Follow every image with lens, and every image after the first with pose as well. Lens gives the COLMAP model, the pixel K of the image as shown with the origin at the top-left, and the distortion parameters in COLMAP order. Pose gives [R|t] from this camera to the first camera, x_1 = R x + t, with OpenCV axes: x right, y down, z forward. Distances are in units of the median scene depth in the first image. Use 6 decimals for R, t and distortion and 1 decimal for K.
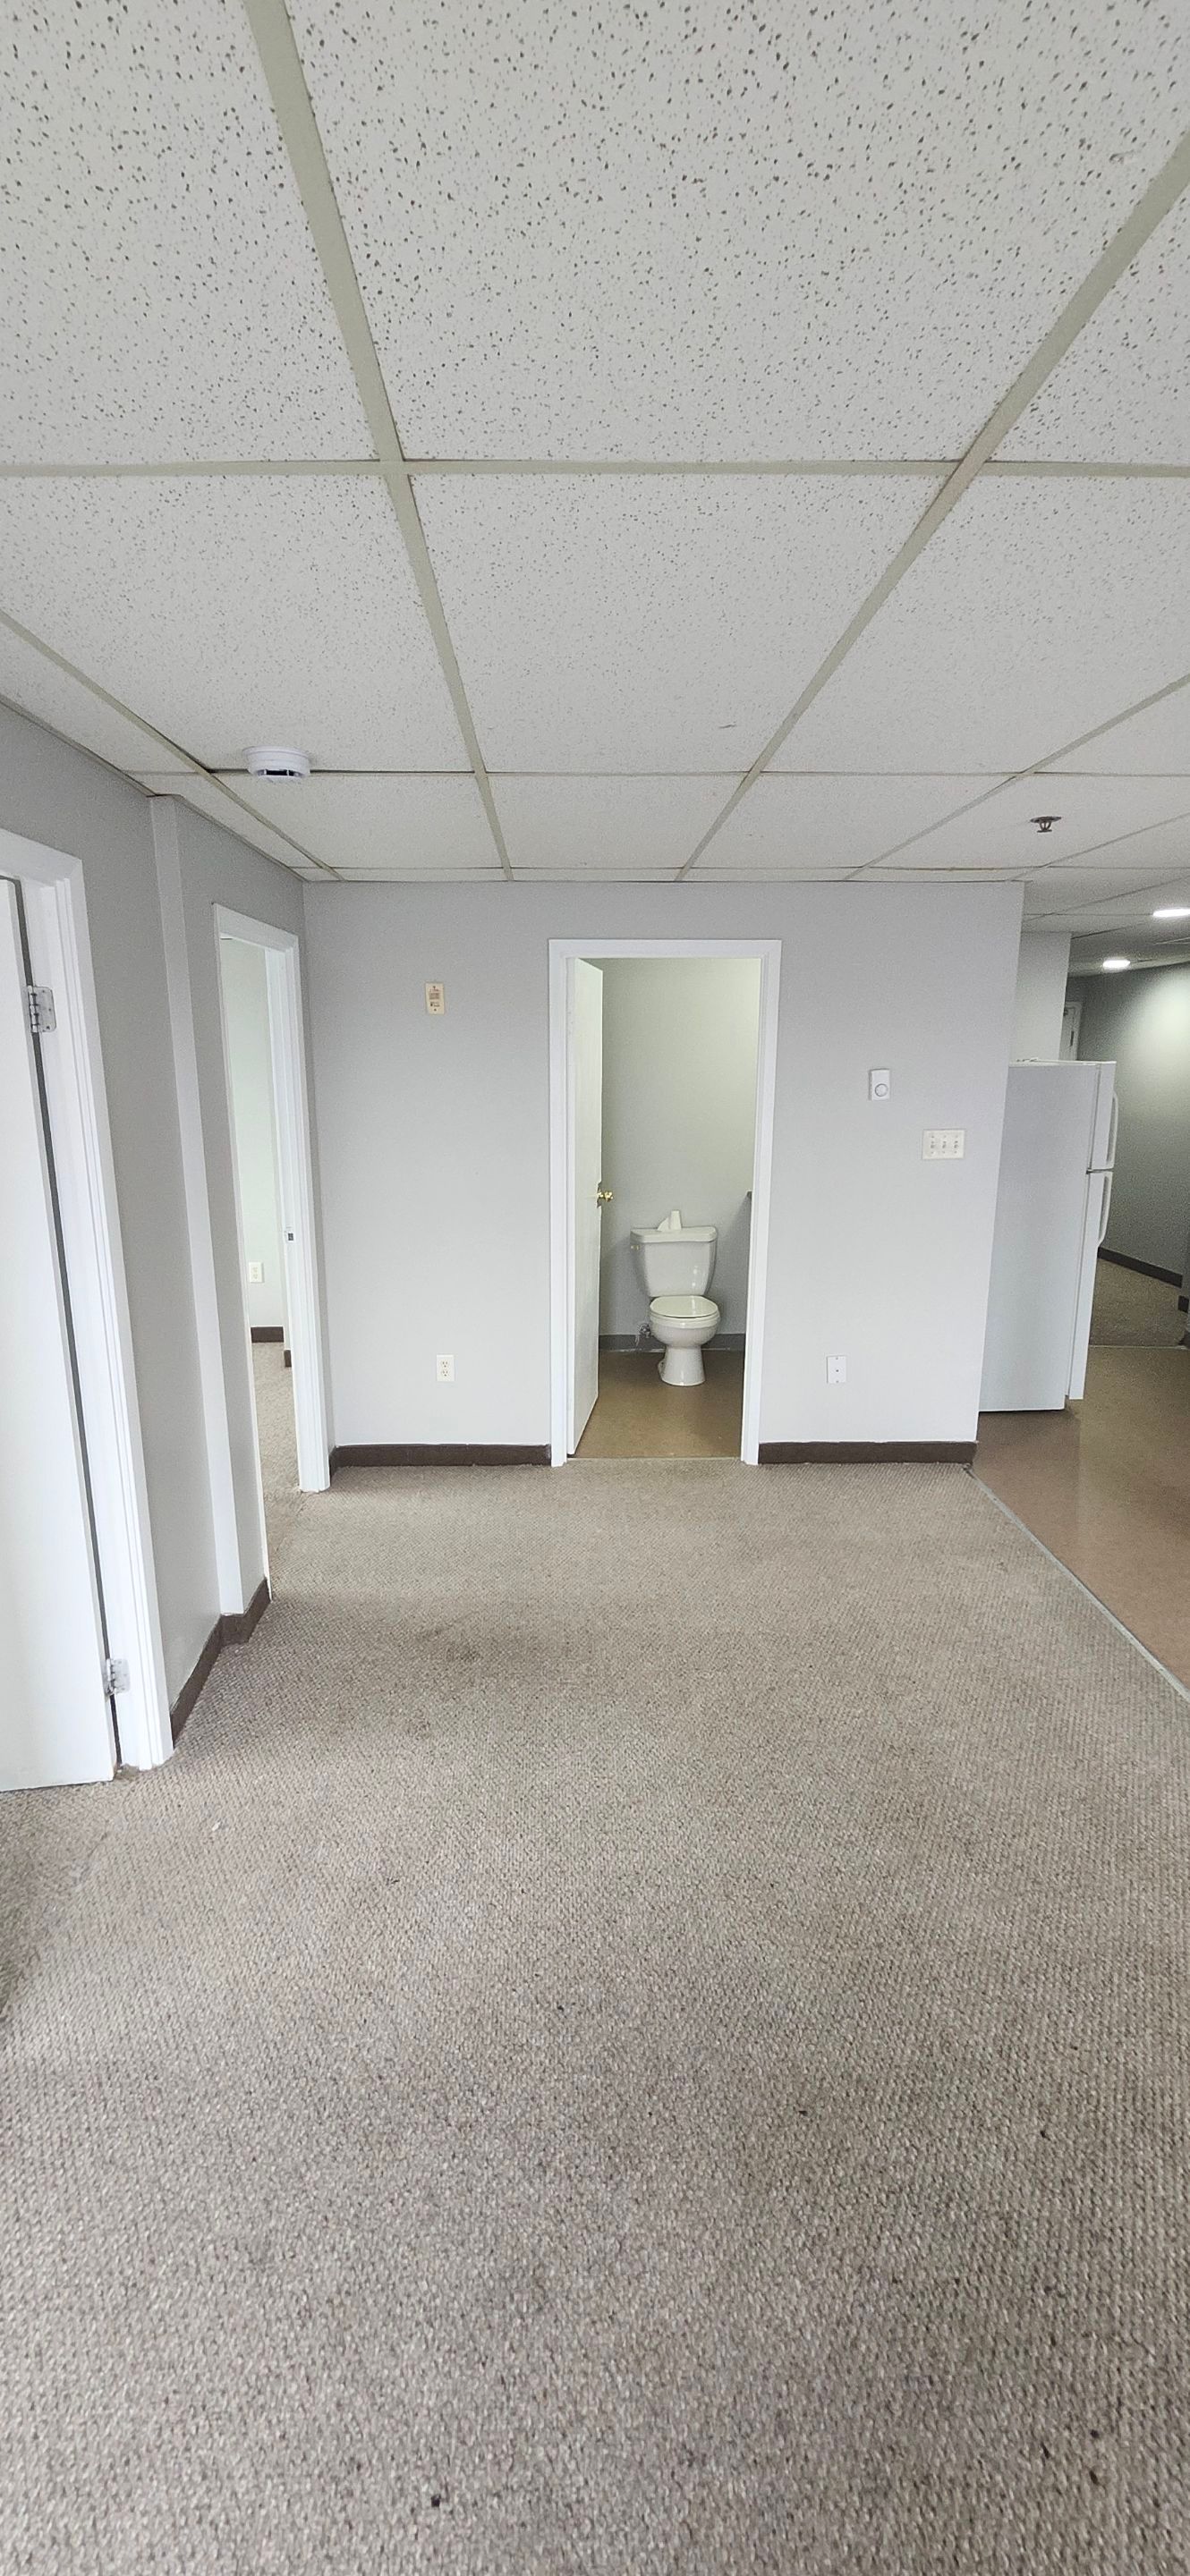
lens RADIAL K [[1026.9, 0, 555.8], [0, 1026.9, 1278.5], [0, 0, 1]] dist [-0.000063, -0.000282]
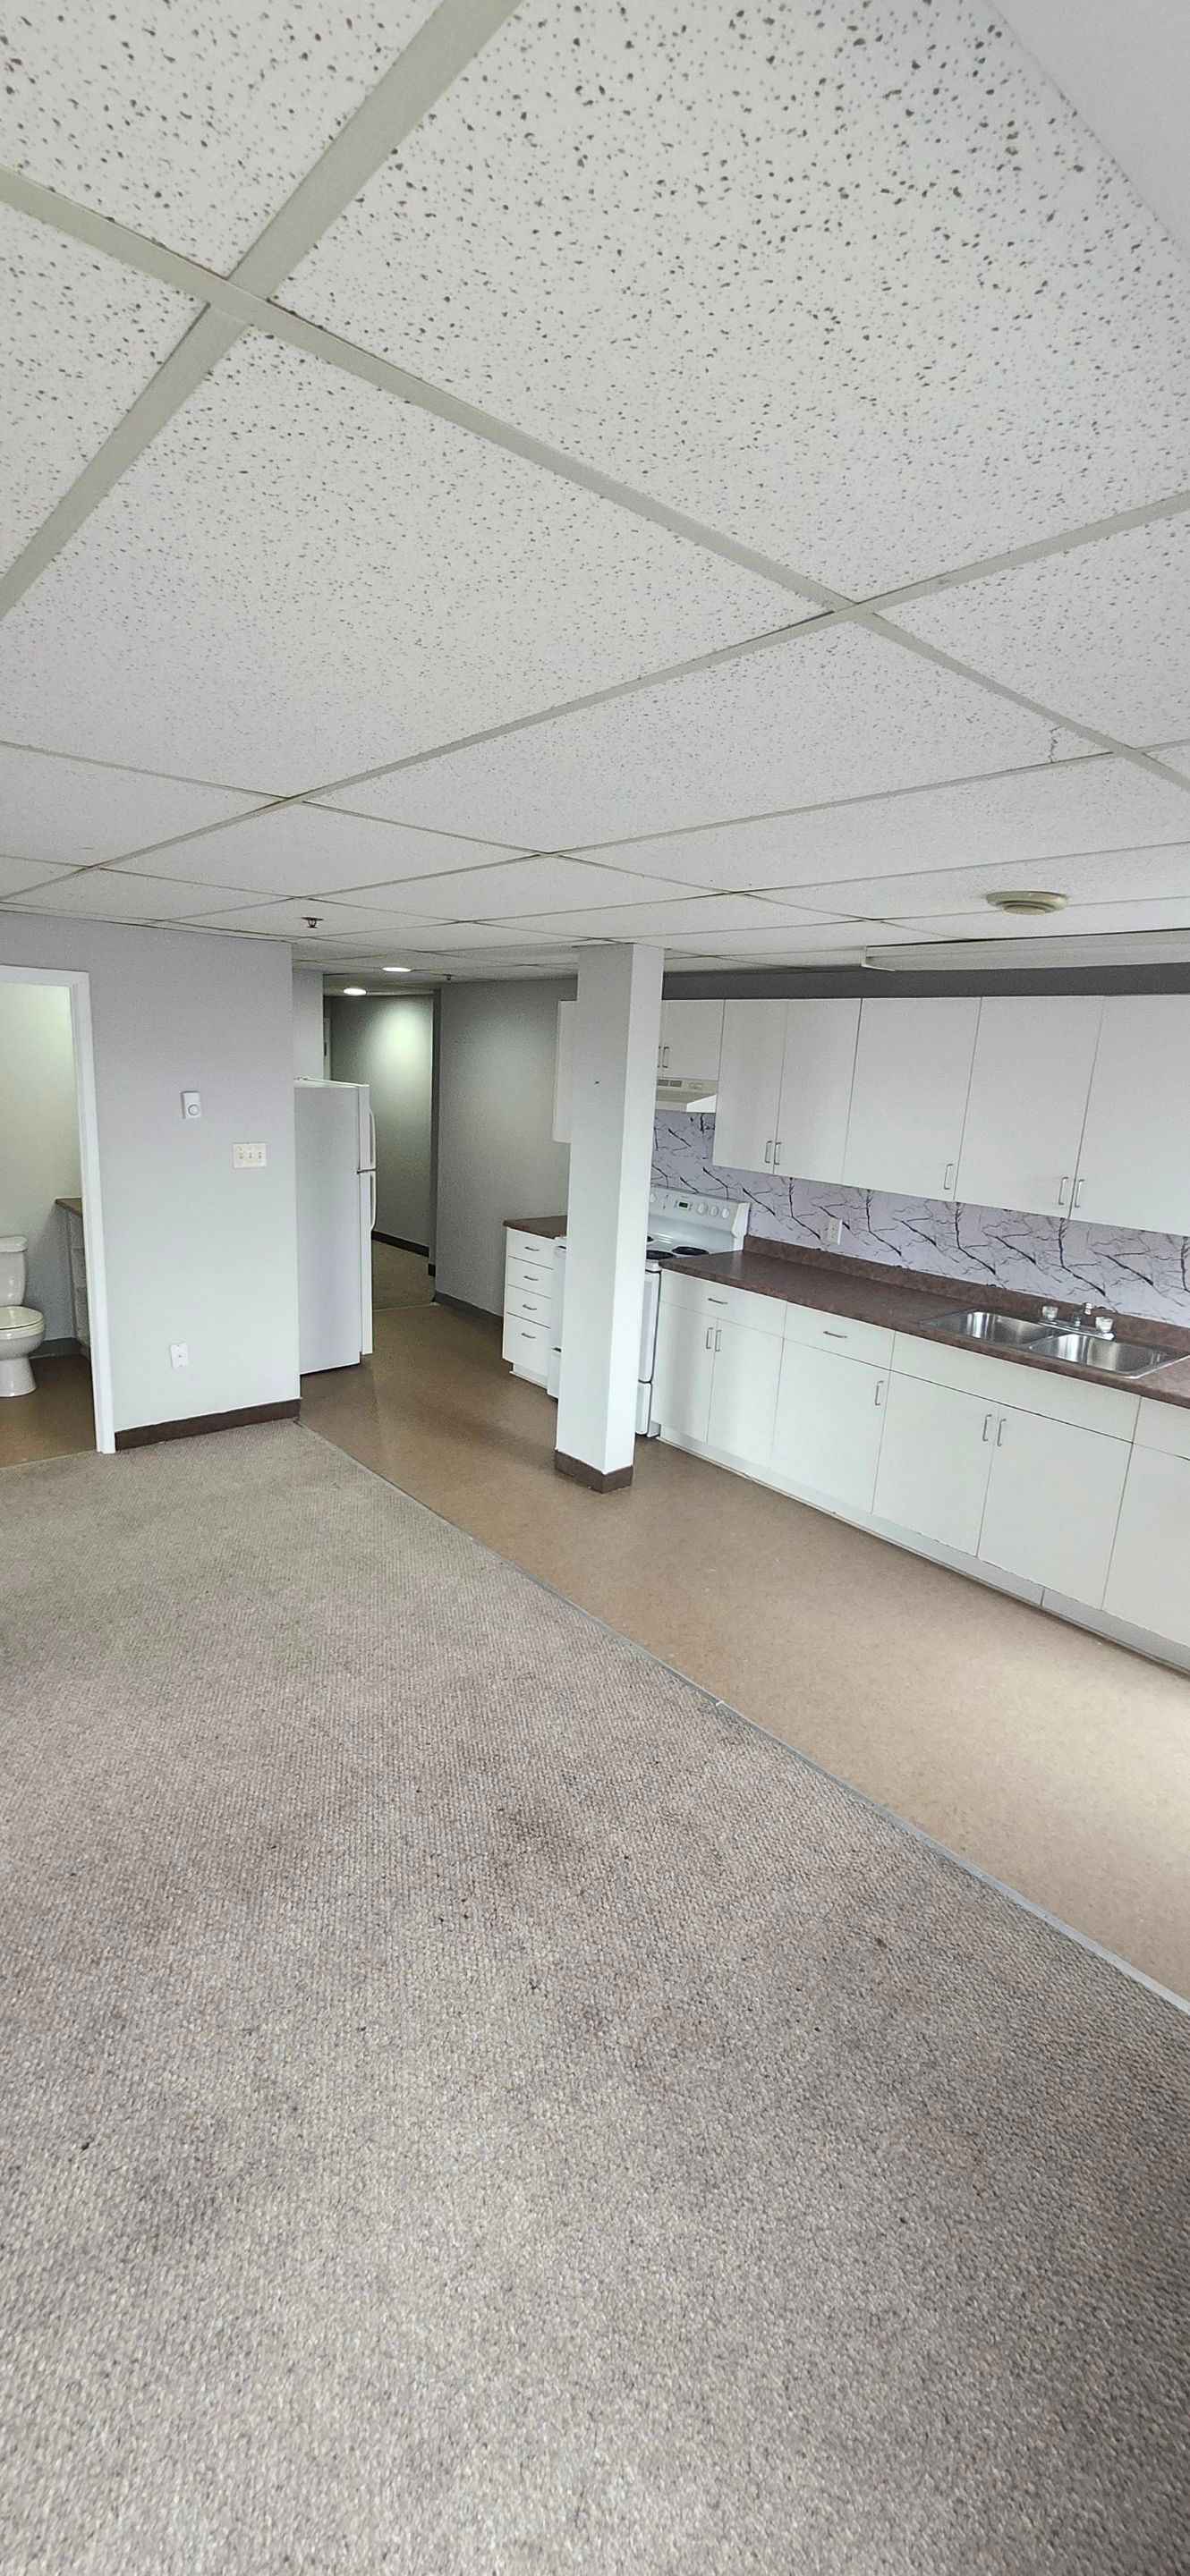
lens RADIAL K [[1051.2, 0, 591.1], [0, 1051.2, 1326.7], [0, 0, 1]] dist [0.000572, -0.000067]
pose [[0.758588, -0.124328, 0.639599, -0.120961], [0.088035, 0.992182, 0.088453, -0.005380], [-0.645596, -0.010792, 0.763603, -0.182500]]
